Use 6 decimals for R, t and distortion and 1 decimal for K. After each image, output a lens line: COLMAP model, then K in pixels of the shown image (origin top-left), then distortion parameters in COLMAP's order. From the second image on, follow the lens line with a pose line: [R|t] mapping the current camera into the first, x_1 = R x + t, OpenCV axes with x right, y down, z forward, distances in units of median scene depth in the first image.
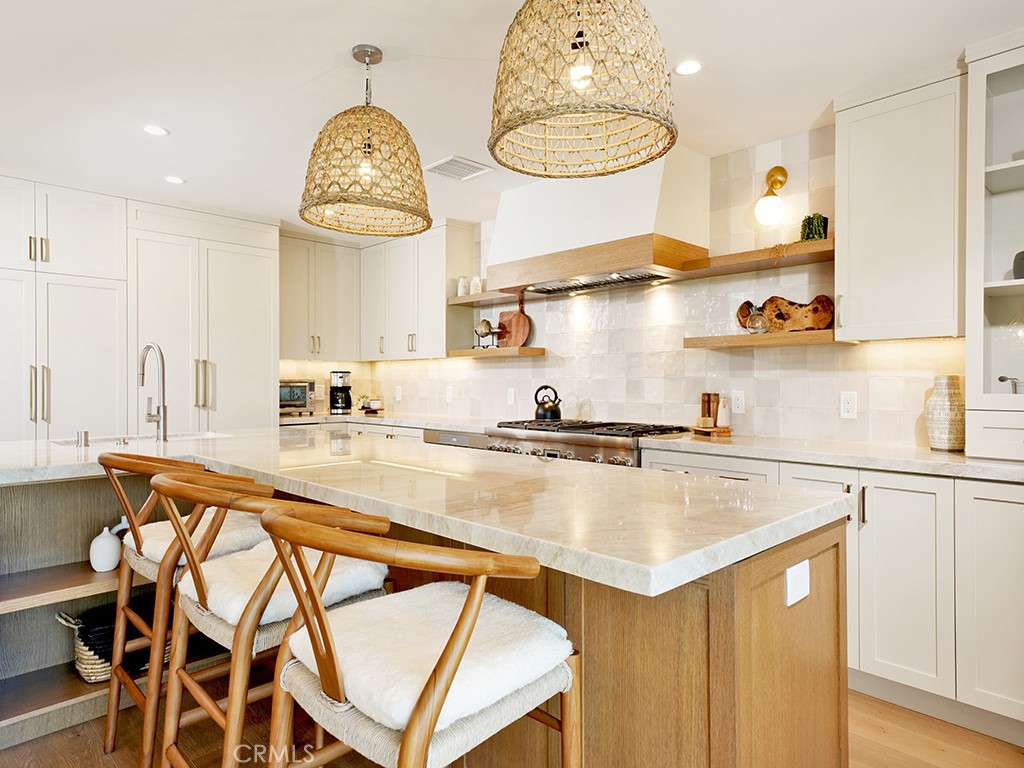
lens RADIAL K [[647.5, 0, 516.4], [0, 647.5, 382.7], [0, 0, 1]] dist [0.046525, 0.000531]
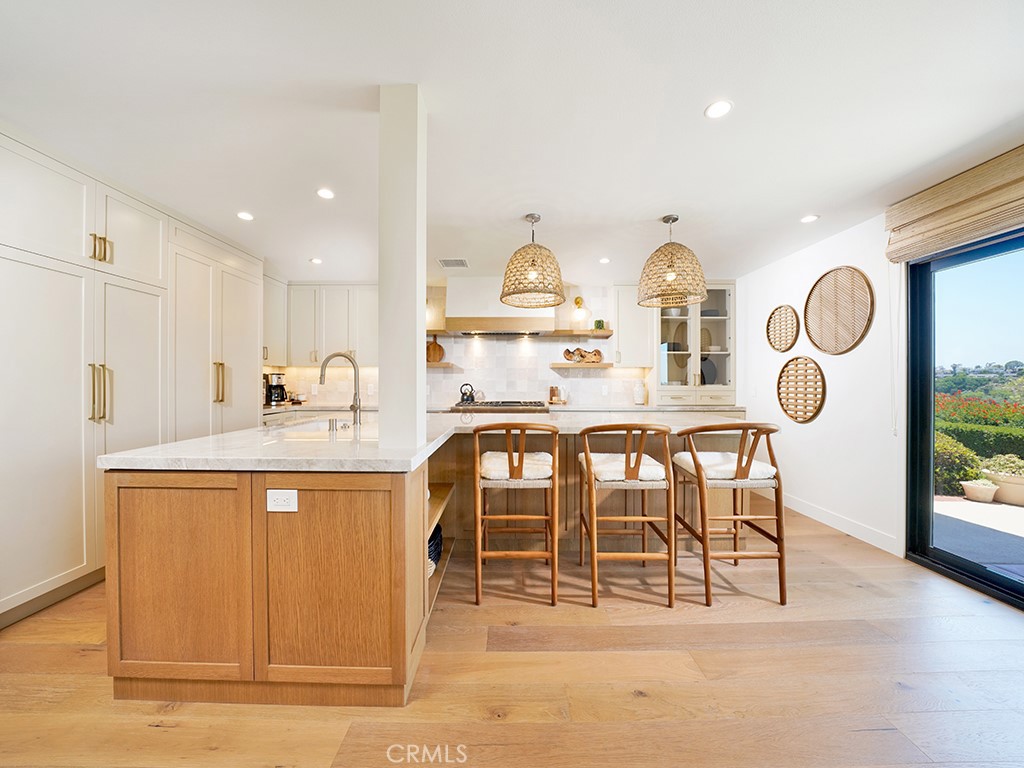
lens RADIAL K [[358.1, 0, 526.7], [0, 358.1, 386.7], [0, 0, 1]] dist [-0.001925, 0.000648]
pose [[0.681126, -0.010998, 0.732083, -0.633678], [-0.000781, 0.999876, 0.015747, -0.003066], [-0.732165, -0.011298, 0.681033, 0.164208]]
